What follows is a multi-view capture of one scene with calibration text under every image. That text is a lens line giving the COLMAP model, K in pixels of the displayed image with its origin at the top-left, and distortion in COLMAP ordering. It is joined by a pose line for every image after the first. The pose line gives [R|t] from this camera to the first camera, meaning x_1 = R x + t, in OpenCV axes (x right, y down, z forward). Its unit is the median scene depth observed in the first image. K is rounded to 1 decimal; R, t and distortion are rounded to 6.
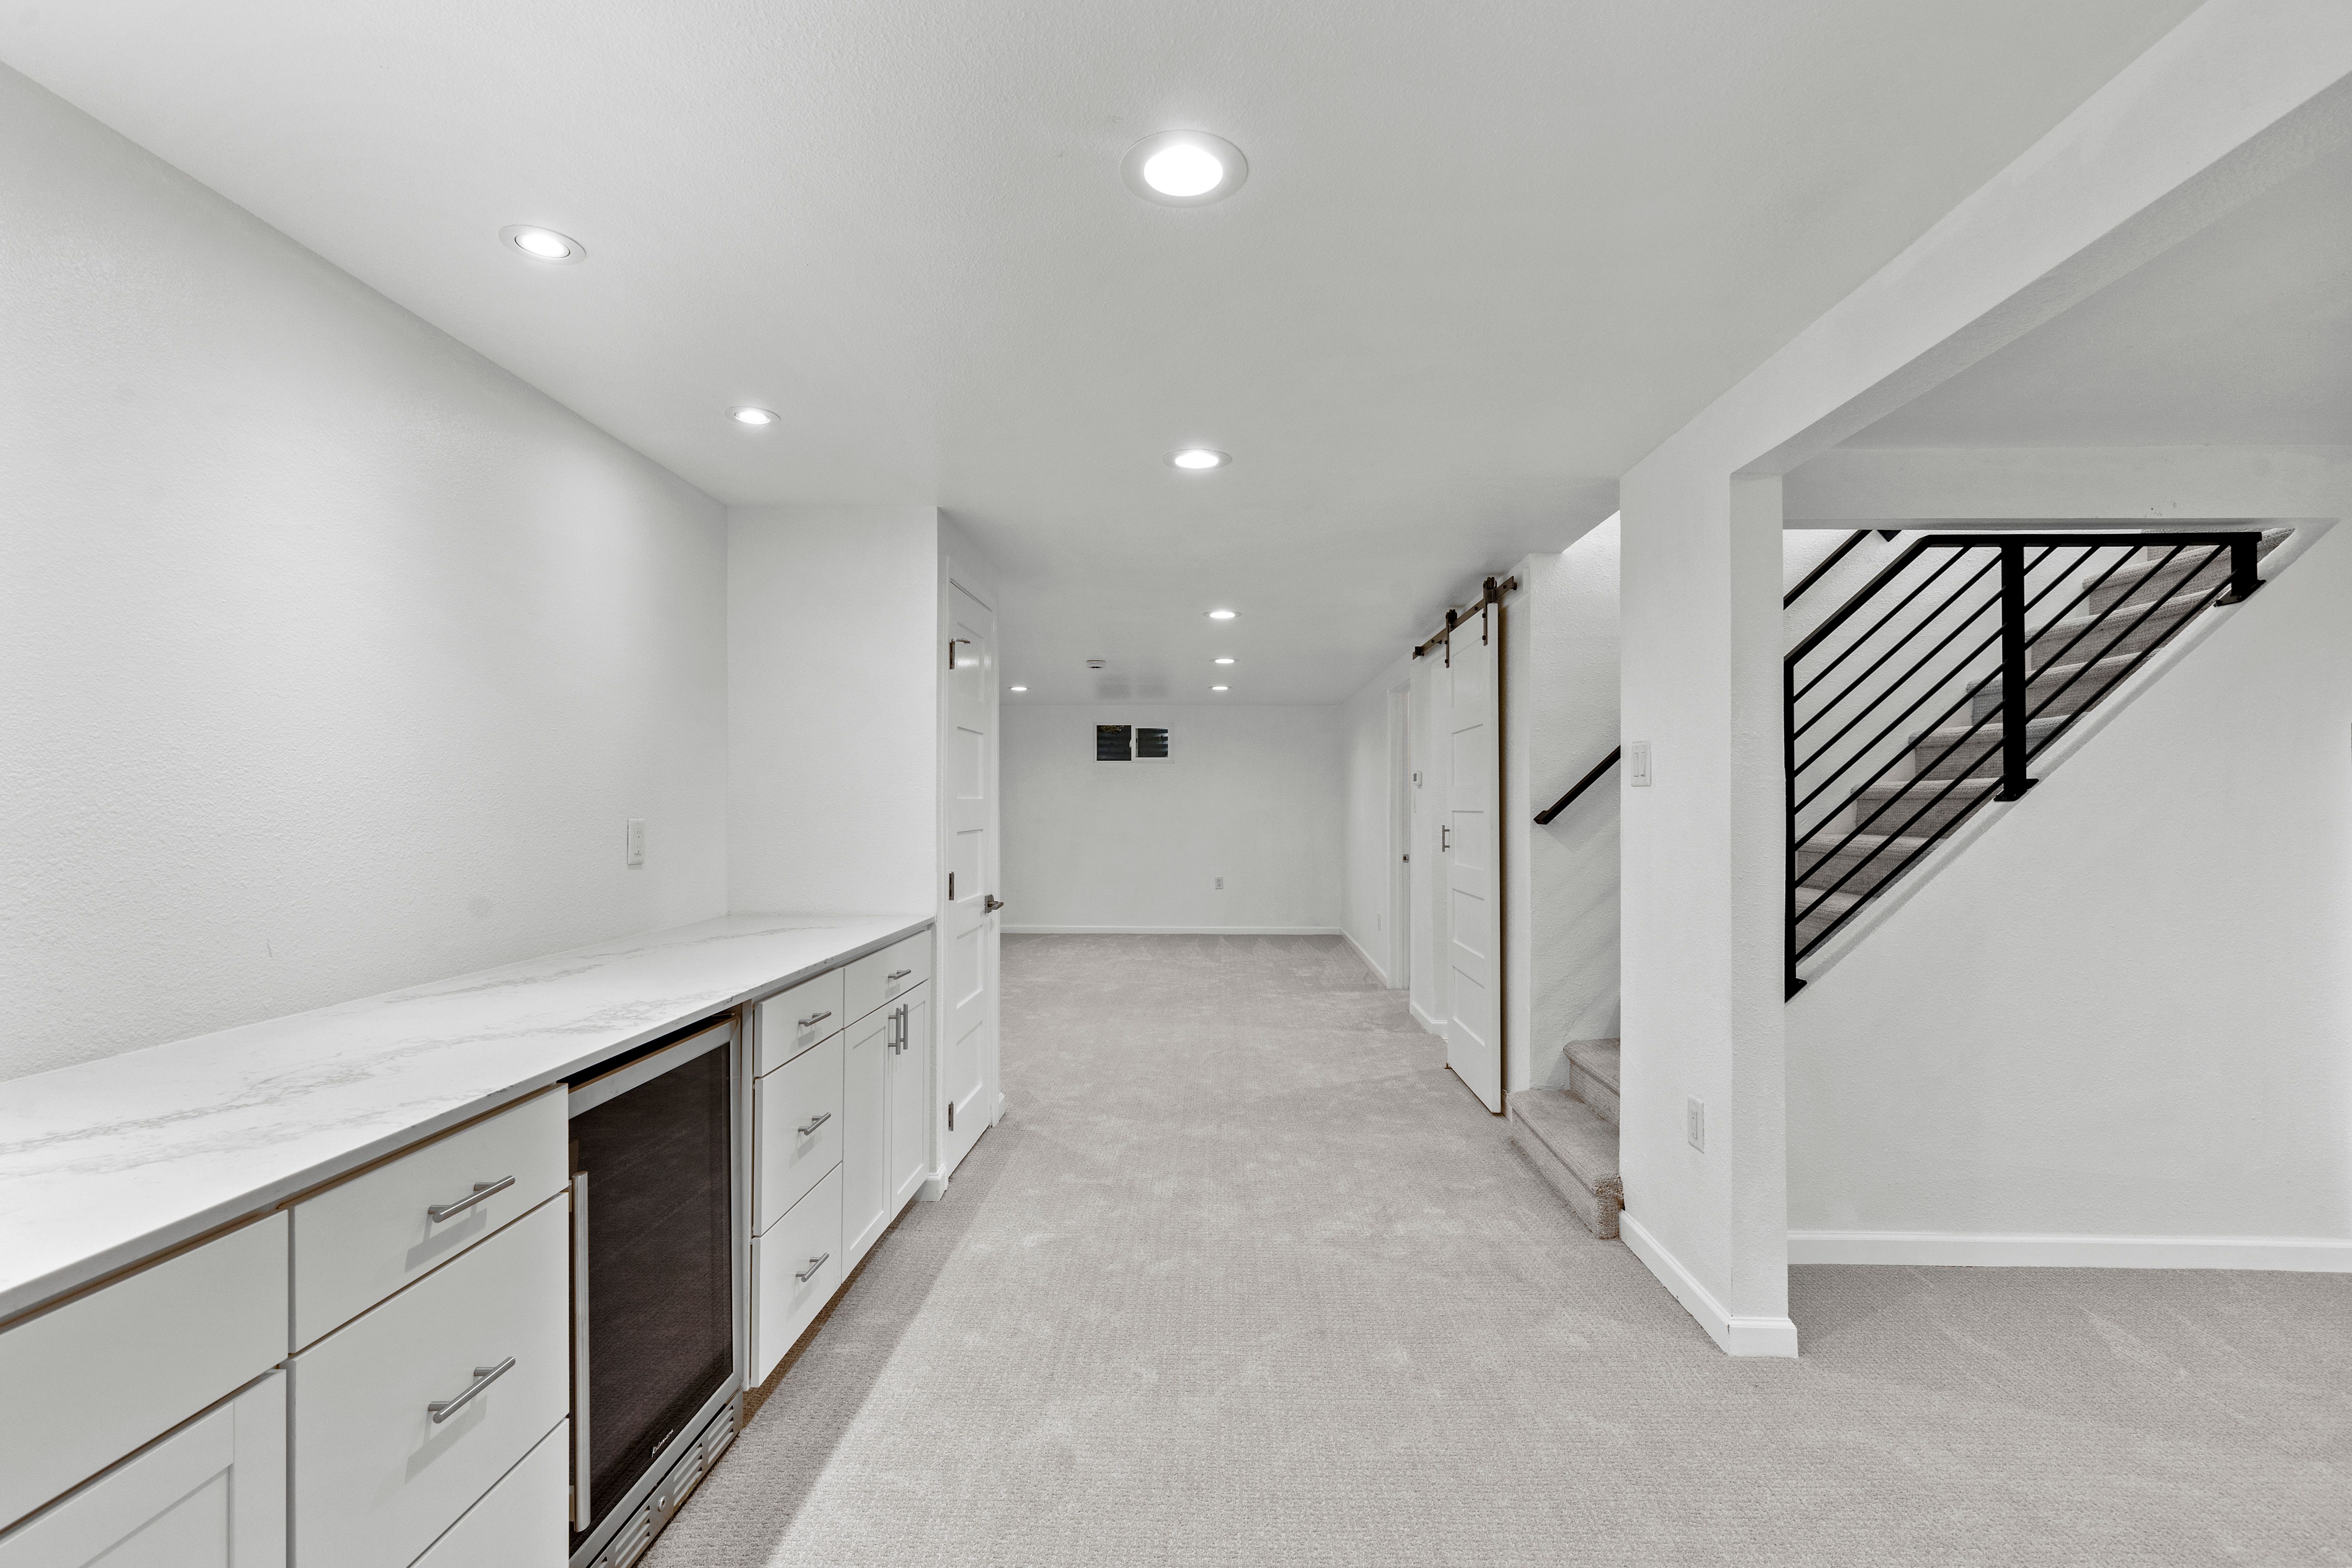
lens RADIAL K [[1057.9, 0, 1182.7], [0, 1057.9, 783.9], [0, 0, 1]] dist [0.005711, -0.001072]
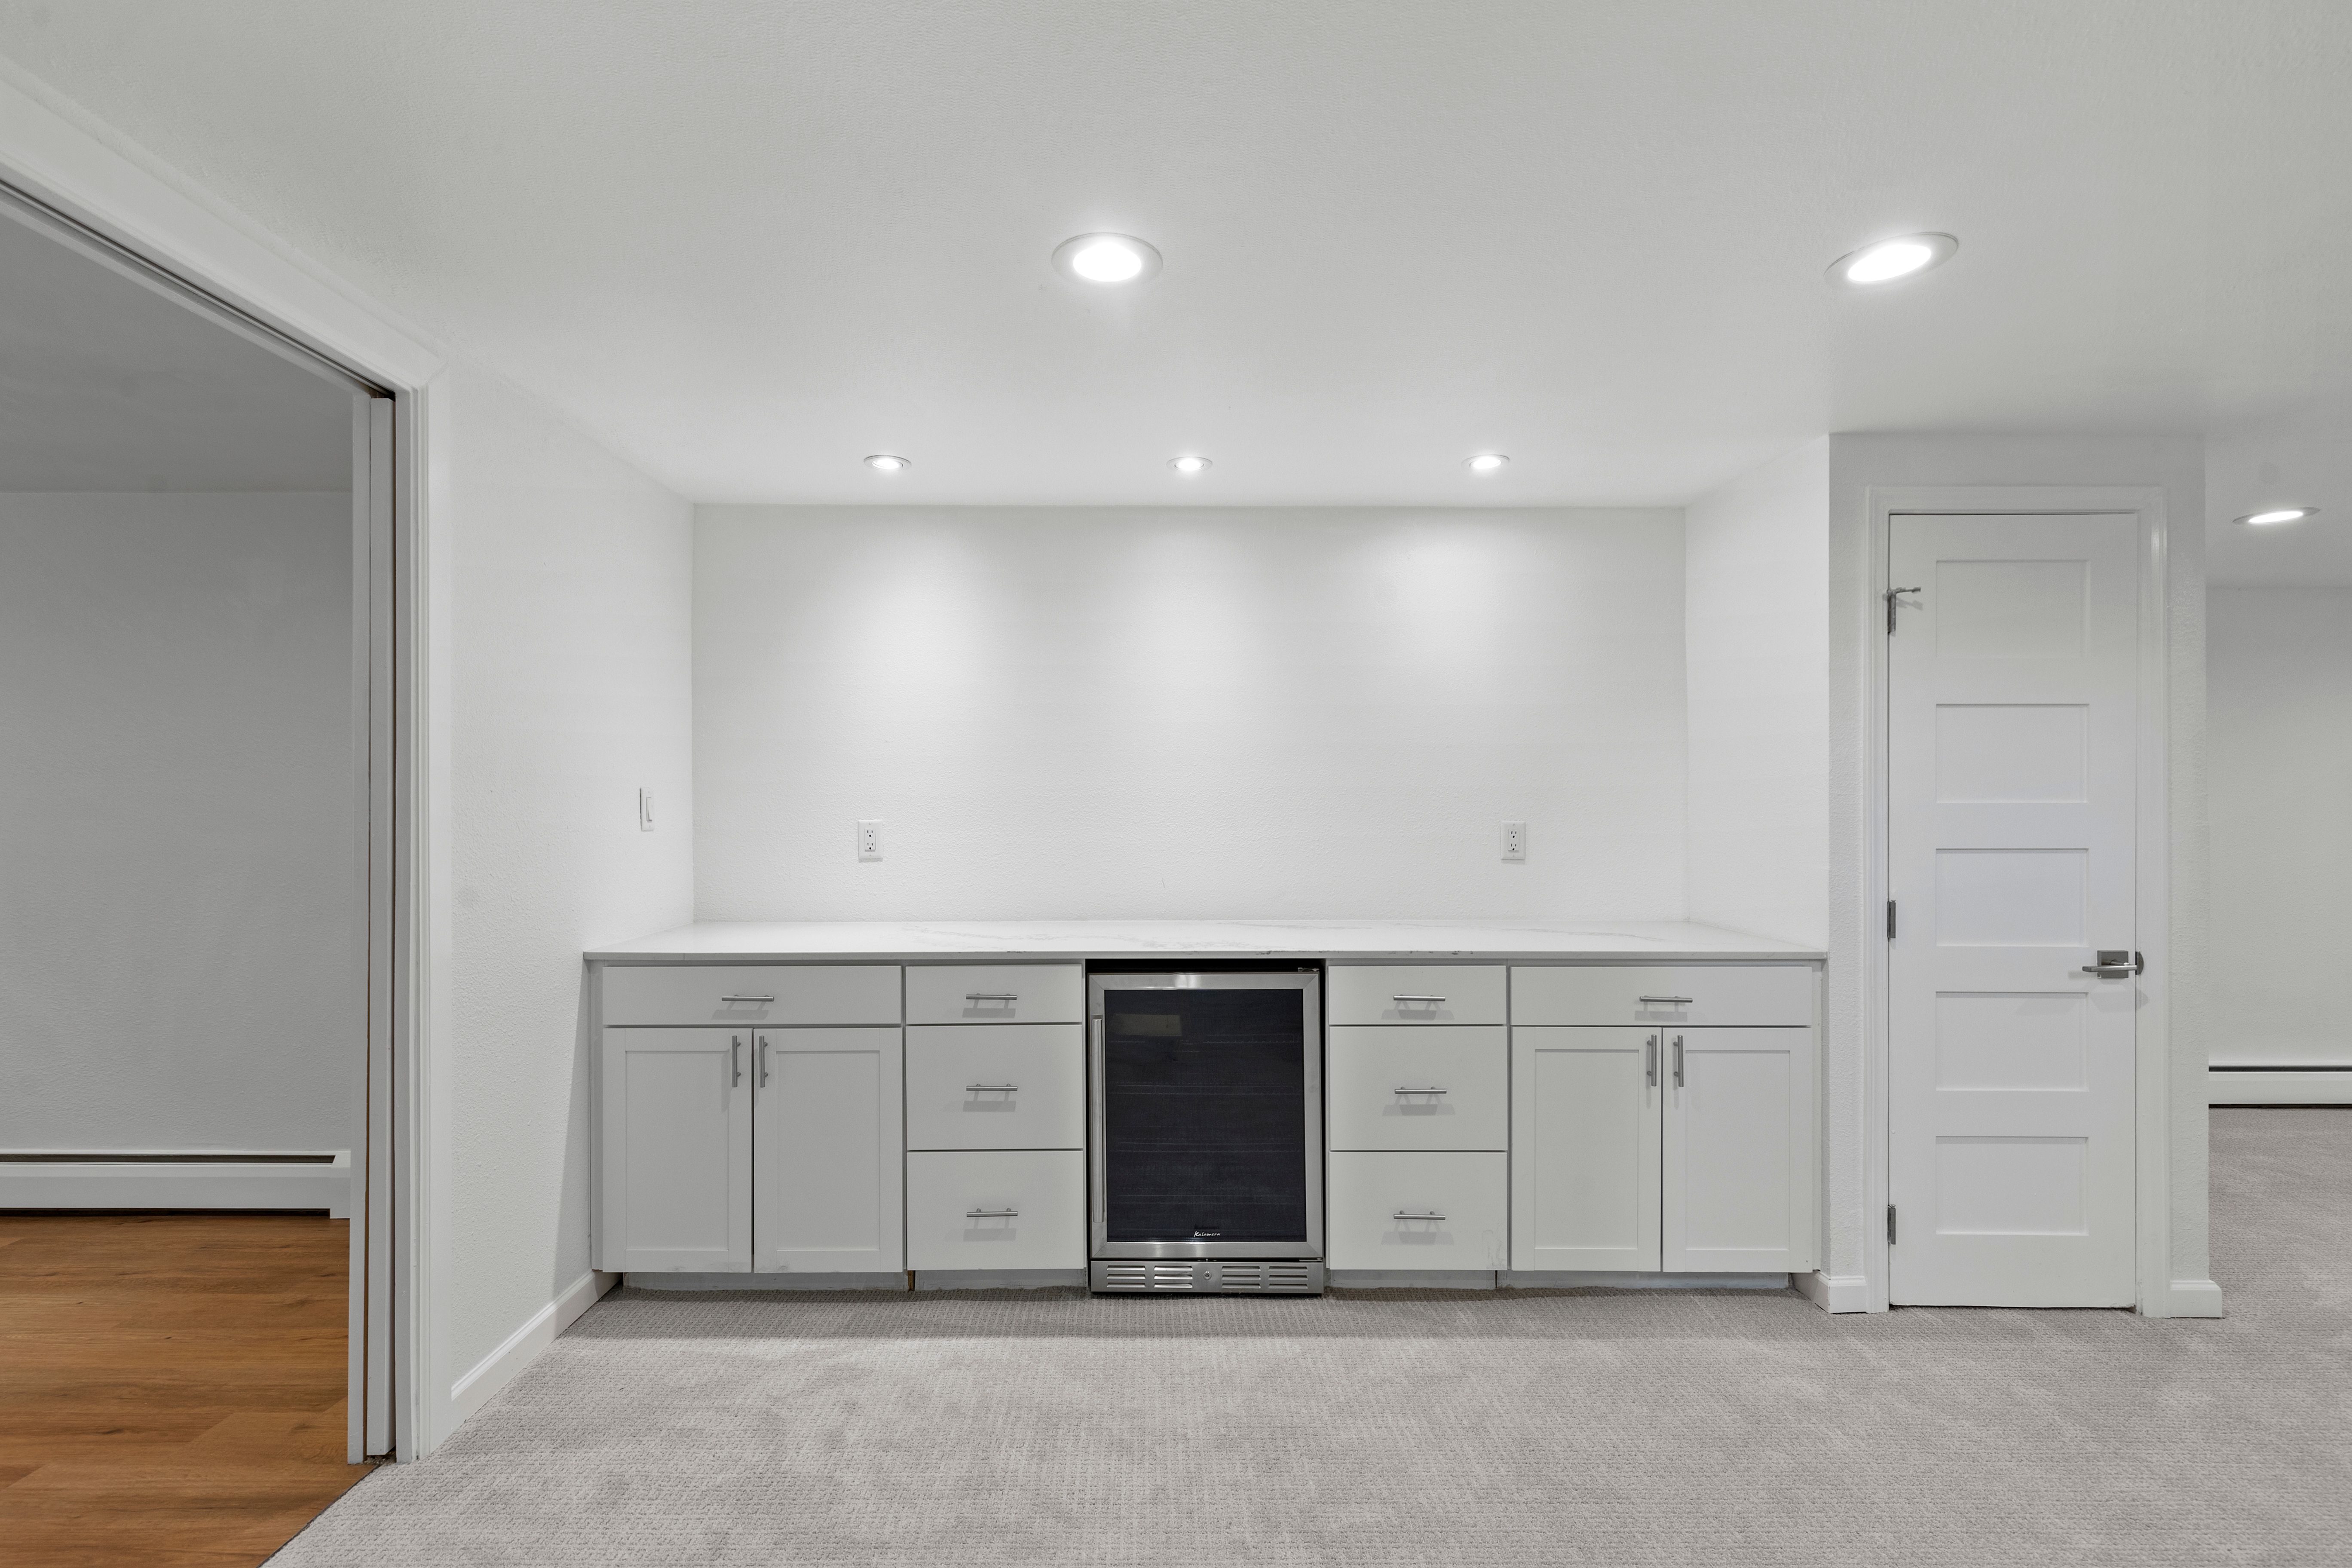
lens RADIAL K [[1057.9, 0, 1162.6], [0, 1057.9, 791.9], [0, 0, 1]] dist [0.005711, -0.001072]
pose [[0.037694, -0.018499, -0.999118, 0.838378], [0.019990, 0.999643, -0.017755, 0.017151], [0.999089, -0.019304, 0.038051, 0.738815]]
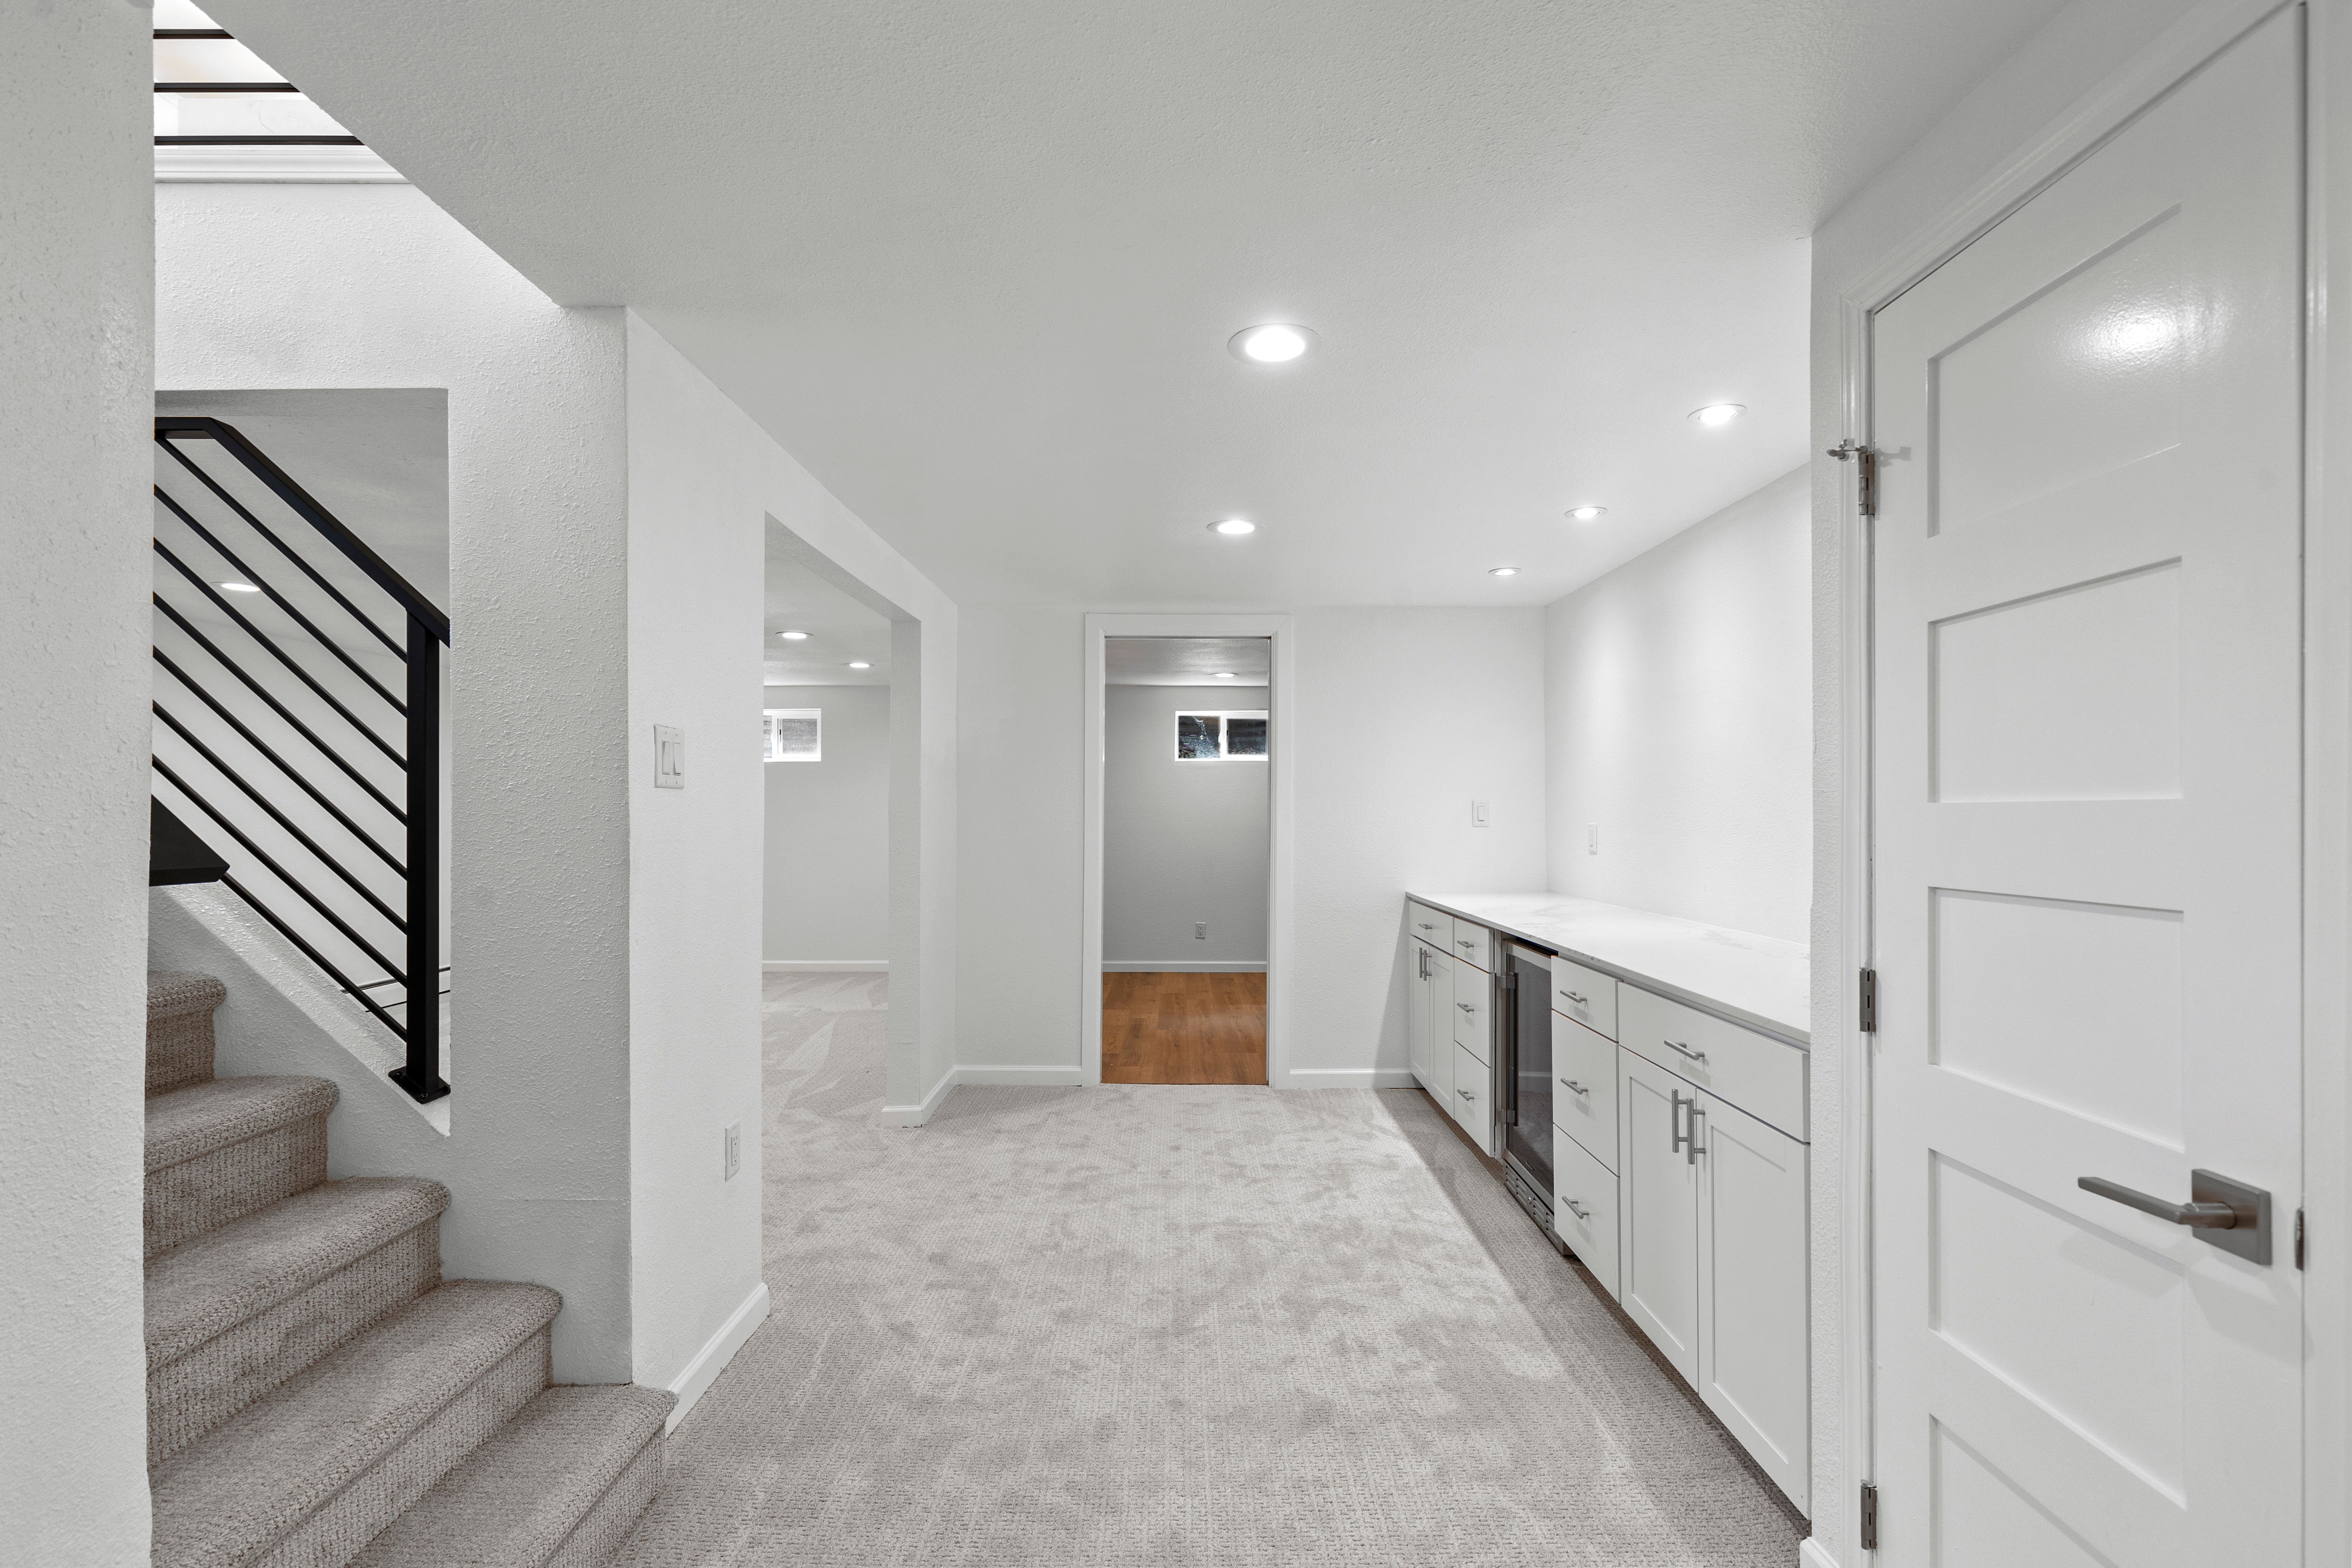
lens RADIAL K [[1057.9, 0, 1170.3], [0, 1057.9, 807.5], [0, 0, 1]] dist [0.005711, -0.001072]
pose [[-0.999631, -0.002546, -0.027051, 0.130501], [-0.001844, 0.999662, -0.025915, 0.049318], [0.027108, -0.025855, -0.999298, 2.342125]]
